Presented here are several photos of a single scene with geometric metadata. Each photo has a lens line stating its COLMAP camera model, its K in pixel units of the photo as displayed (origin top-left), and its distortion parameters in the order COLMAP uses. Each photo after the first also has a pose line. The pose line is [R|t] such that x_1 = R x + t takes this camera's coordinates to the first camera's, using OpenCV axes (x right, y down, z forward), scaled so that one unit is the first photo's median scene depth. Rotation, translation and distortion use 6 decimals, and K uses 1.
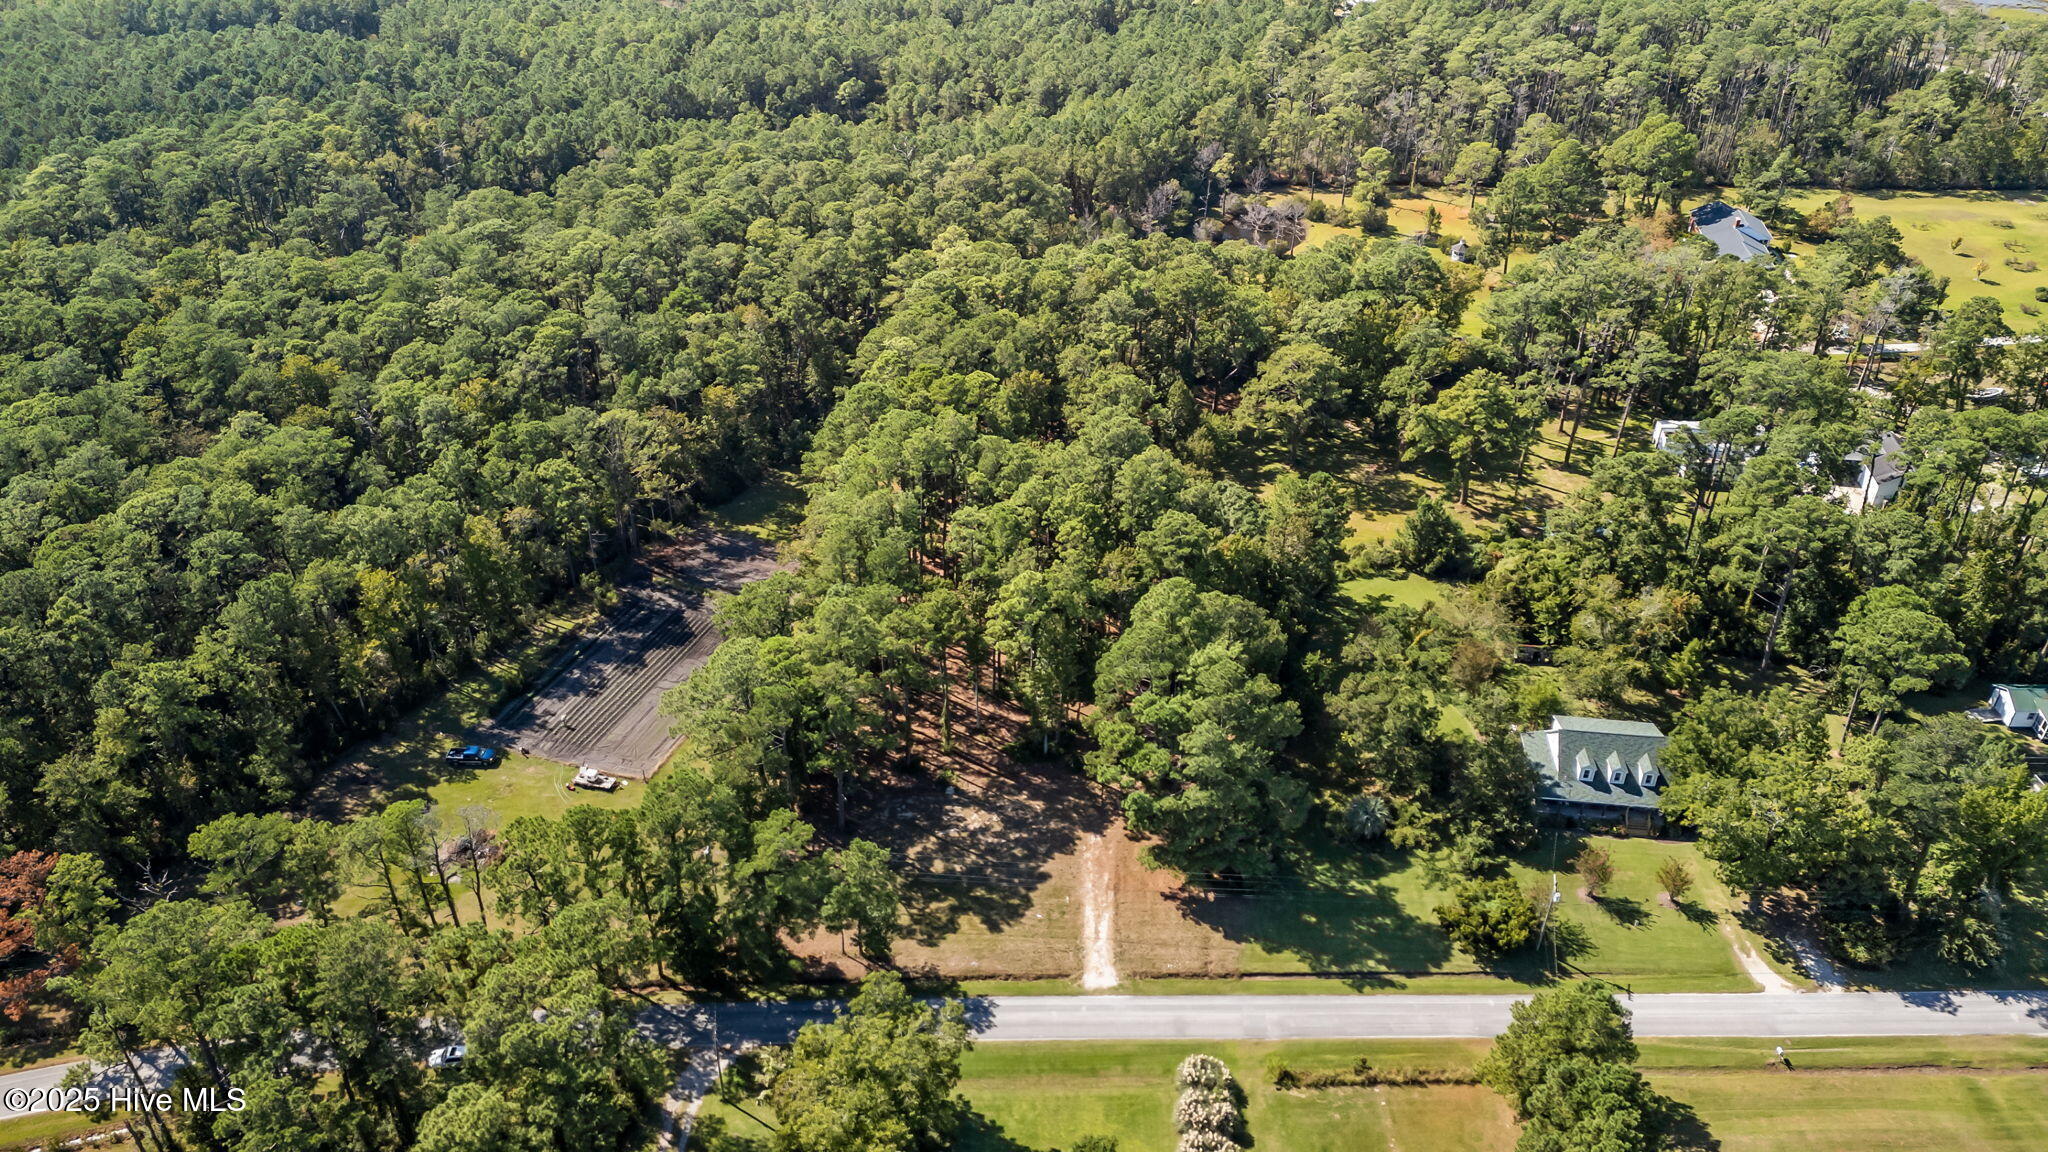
lens RADIAL K [[1542.4, 0, 1024.0], [0, 1542.4, 576.0], [0, 0, 1]] dist [0.094391, -0.106809]
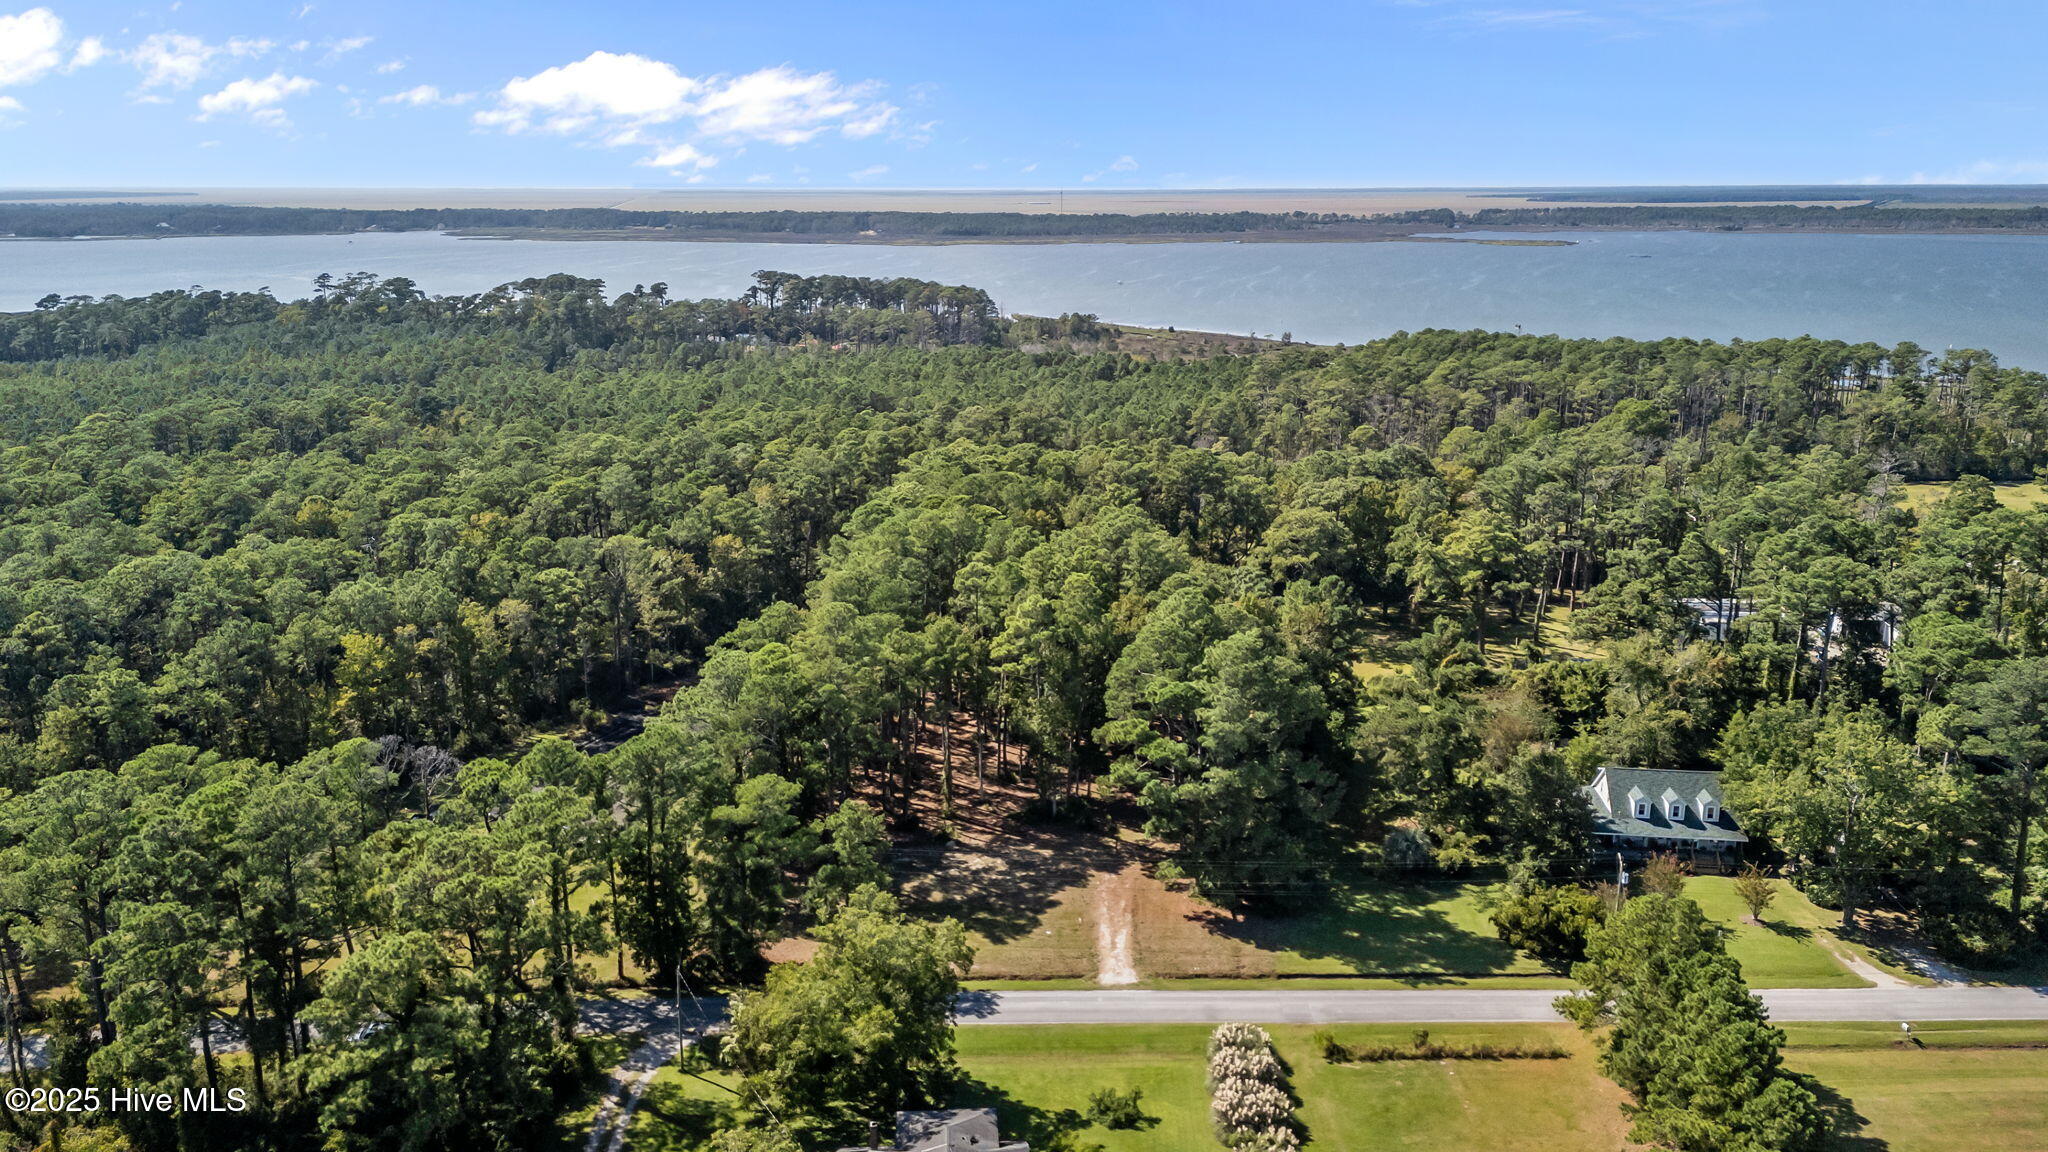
lens RADIAL K [[1542.4, 0, 1024.0], [0, 1542.4, 576.0], [0, 0, 1]] dist [0.094391, -0.106809]
pose [[0.999949, -0.008219, -0.005922, 0.002696], [0.005677, 0.938821, -0.344358, 0.335912], [0.008389, 0.344307, 0.938820, 0.089841]]
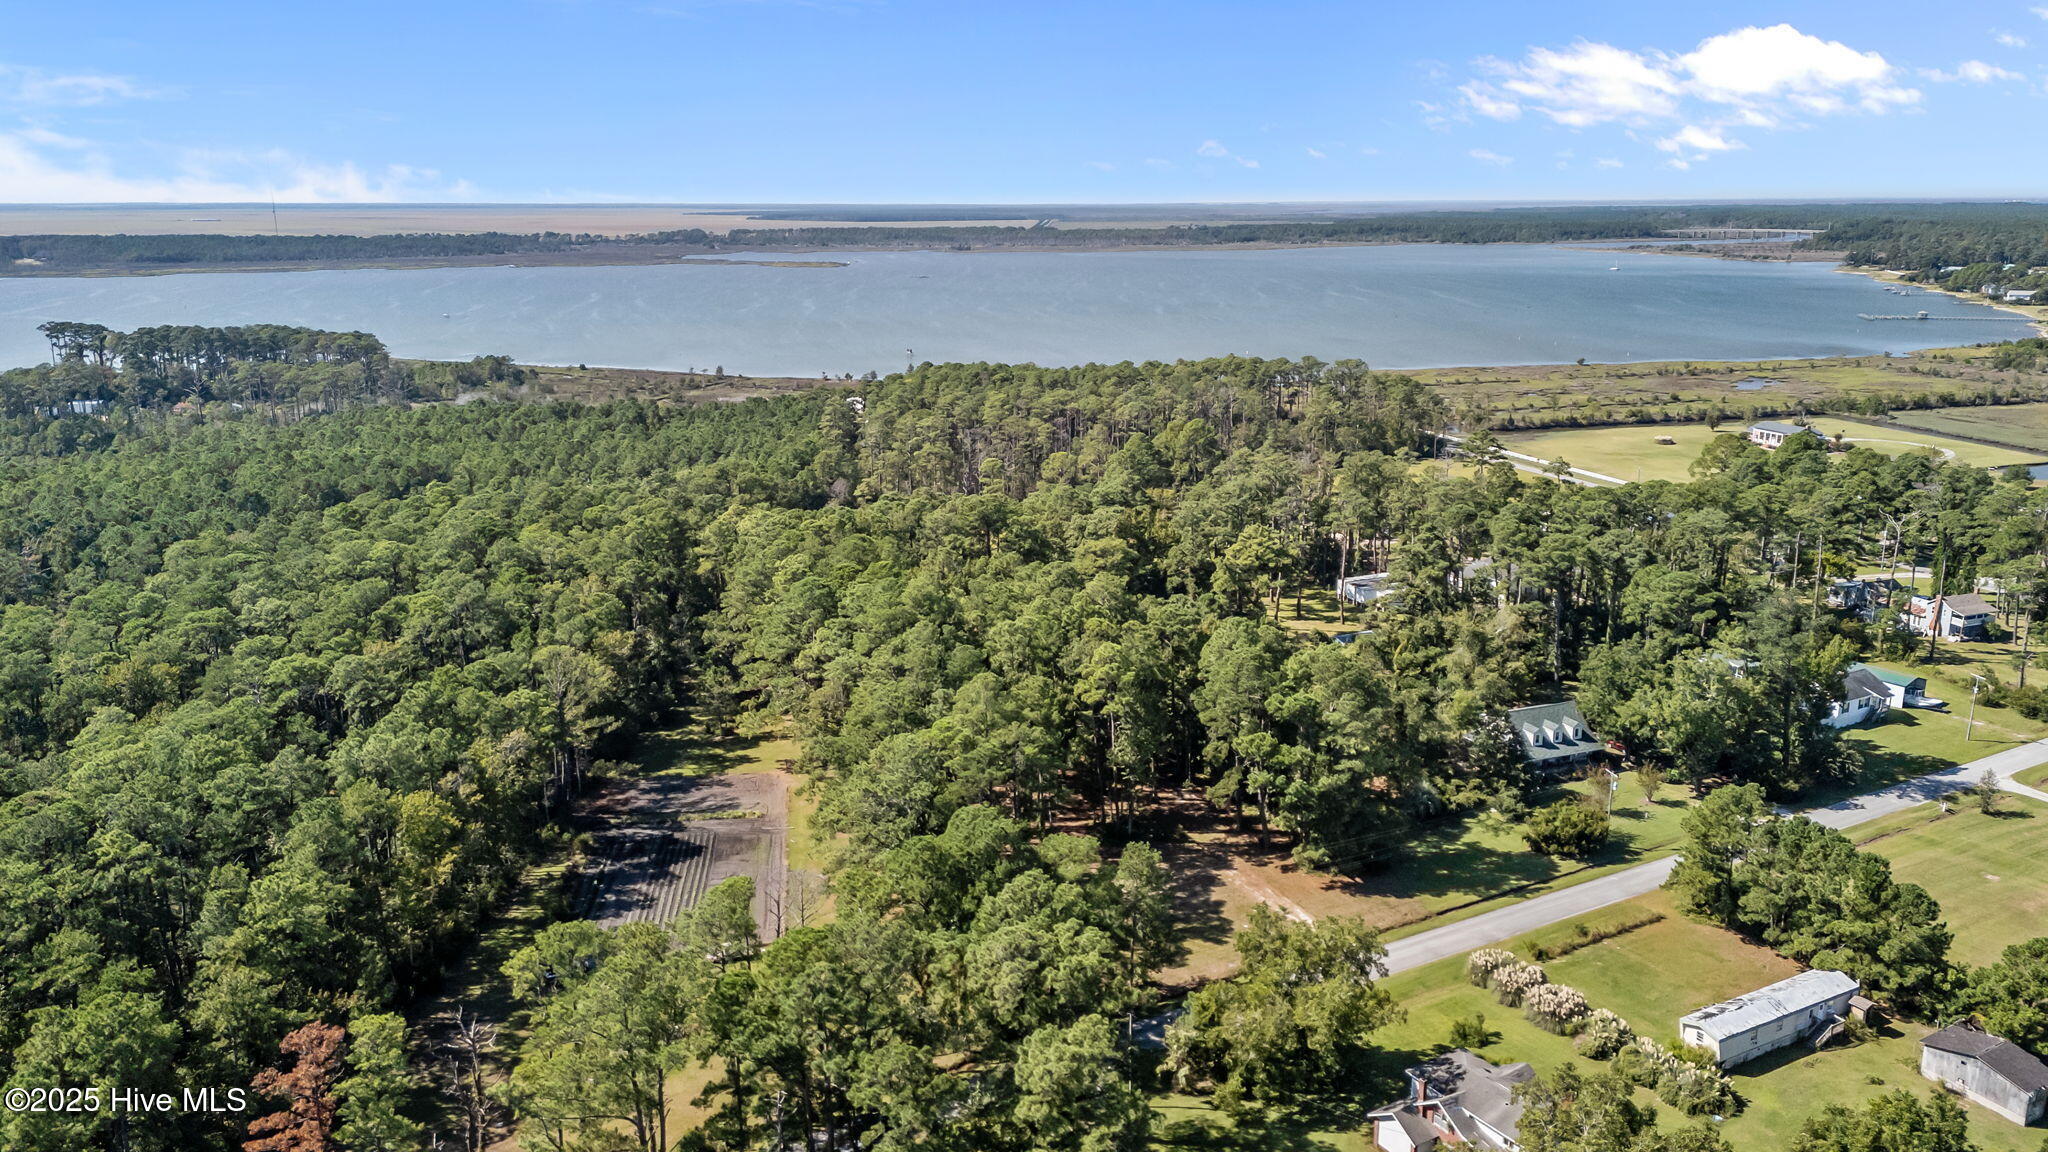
lens RADIAL K [[1589.9, 0, 1024.0], [0, 1589.9, 576.0], [0, 0, 1]] dist [0.091411, -0.121542]
pose [[0.870126, -0.125786, 0.476507, -0.596476], [0.286206, 0.916099, -0.280799, 0.264020], [-0.401207, 0.380710, 0.833122, 0.087435]]
